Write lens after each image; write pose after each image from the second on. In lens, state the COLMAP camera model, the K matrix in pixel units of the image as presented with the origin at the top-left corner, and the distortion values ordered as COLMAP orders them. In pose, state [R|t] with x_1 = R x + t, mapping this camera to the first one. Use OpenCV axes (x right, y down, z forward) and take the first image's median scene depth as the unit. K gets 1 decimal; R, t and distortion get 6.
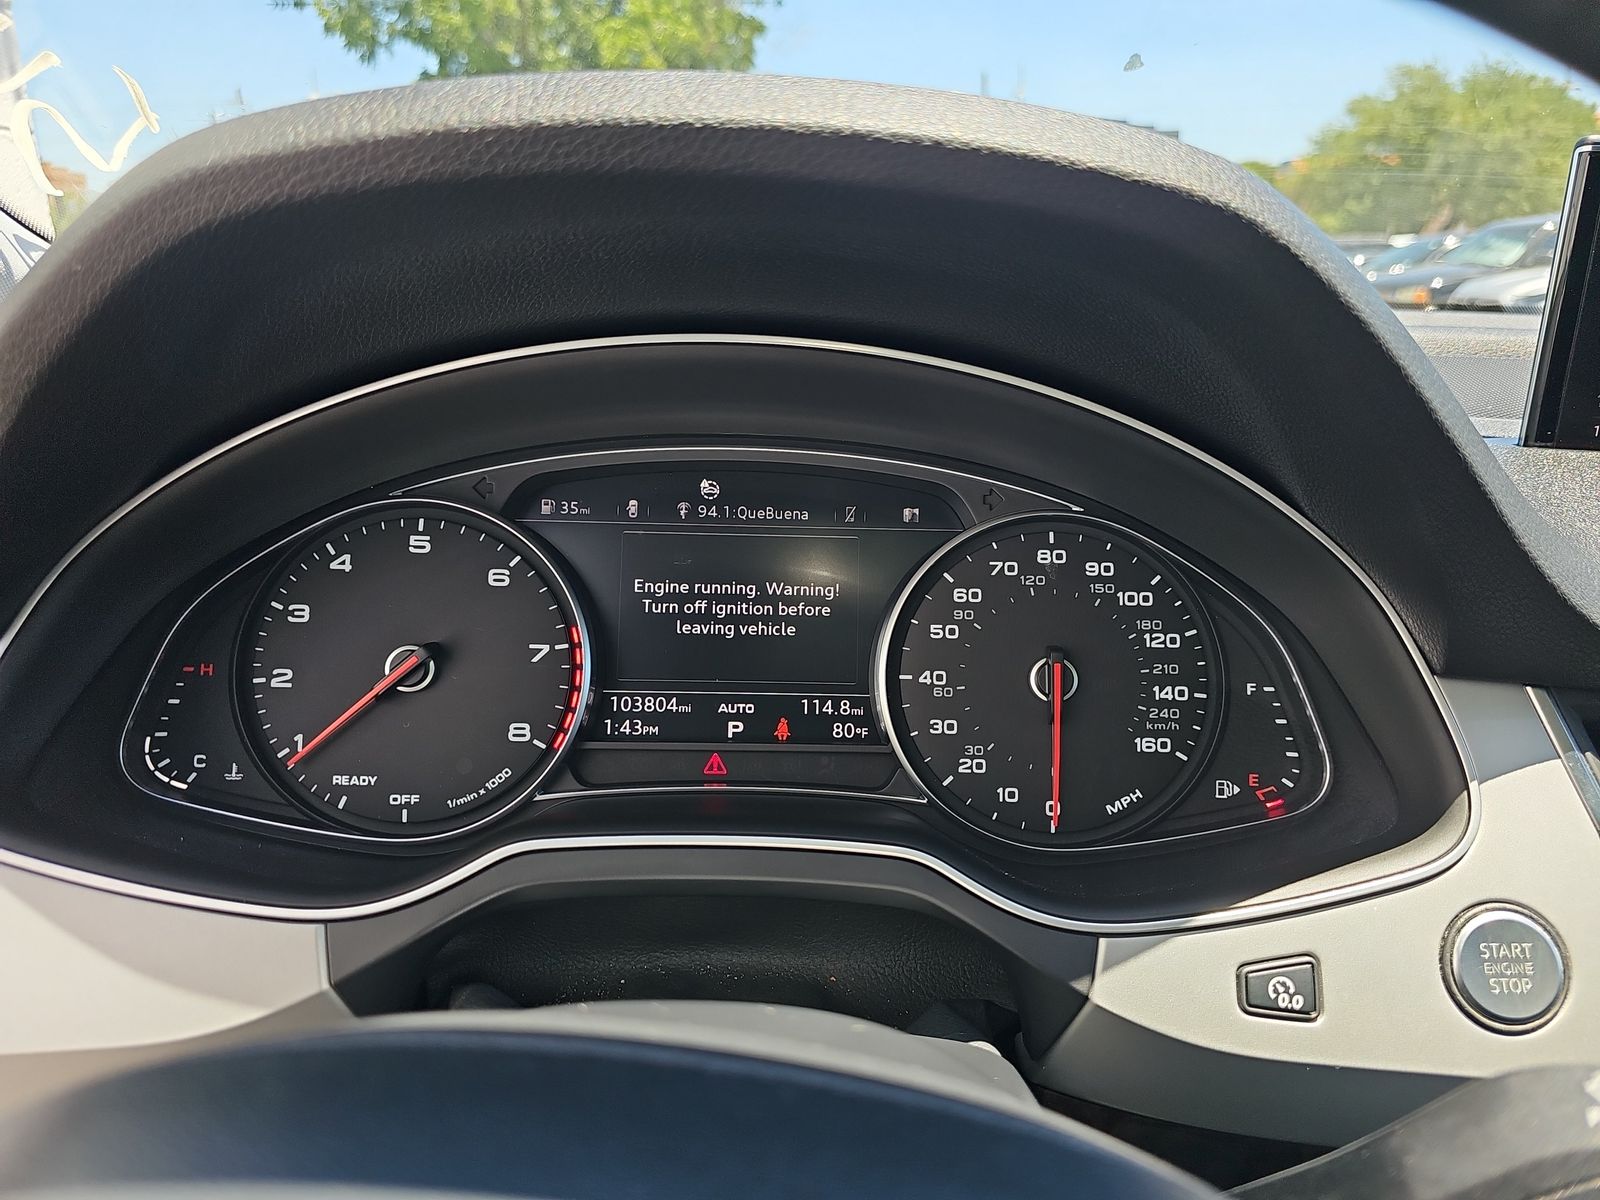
lens RADIAL K [[1006.5, 0, 785.8], [0, 1006.5, 598.5], [0, 0, 1]] dist [-0.007469, -0.001376]
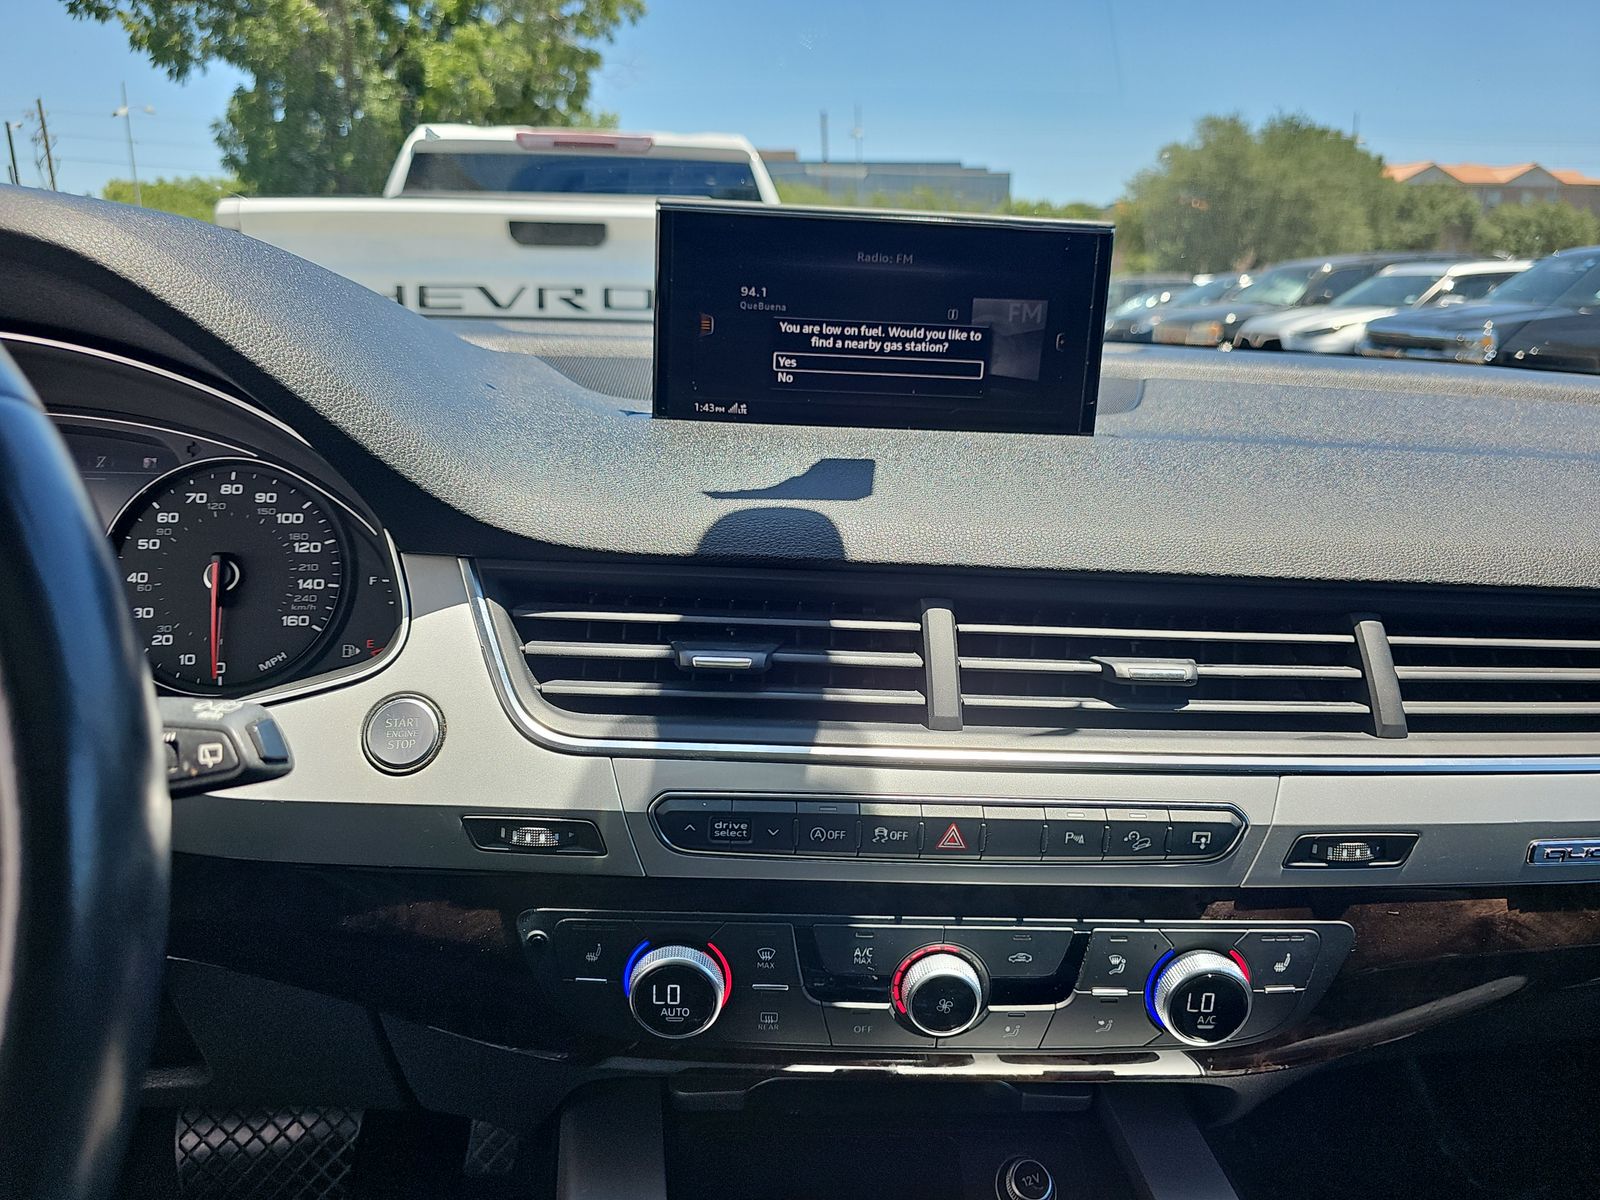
lens RADIAL K [[1013.9, 0, 792.5], [0, 1013.9, 610.9], [0, 0, 1]] dist [0.026974, -0.035131]
pose [[0.992875, -0.021419, 0.117217, 0.861792], [0.023933, 0.999512, -0.020078, 0.172012], [-0.116730, 0.022740, 0.992903, -0.476495]]
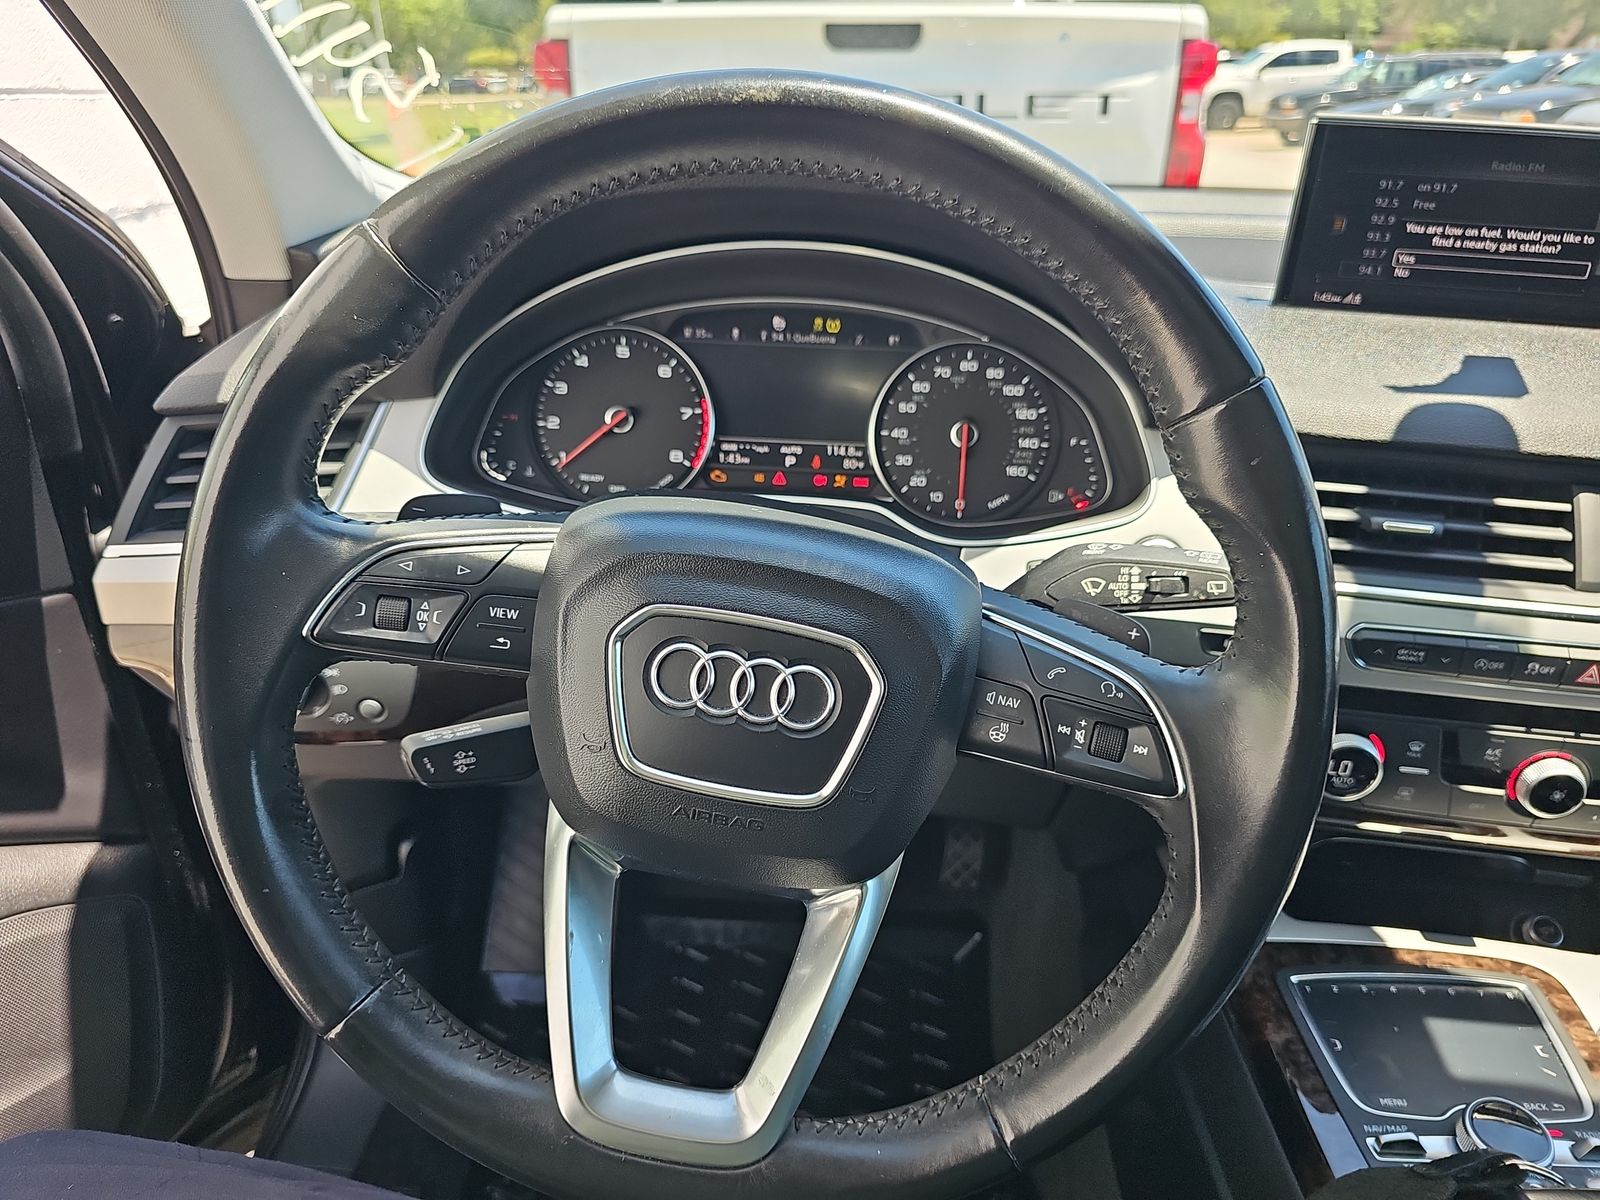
lens RADIAL K [[1013.9, 0, 792.5], [0, 1013.9, 610.9], [0, 0, 1]] dist [0.026974, -0.035131]
pose [[0.998552, 0.030511, -0.044313, 0.043630], [-0.022549, 0.985154, 0.170187, 0.087329], [0.048848, -0.168941, 0.984415, -0.873722]]
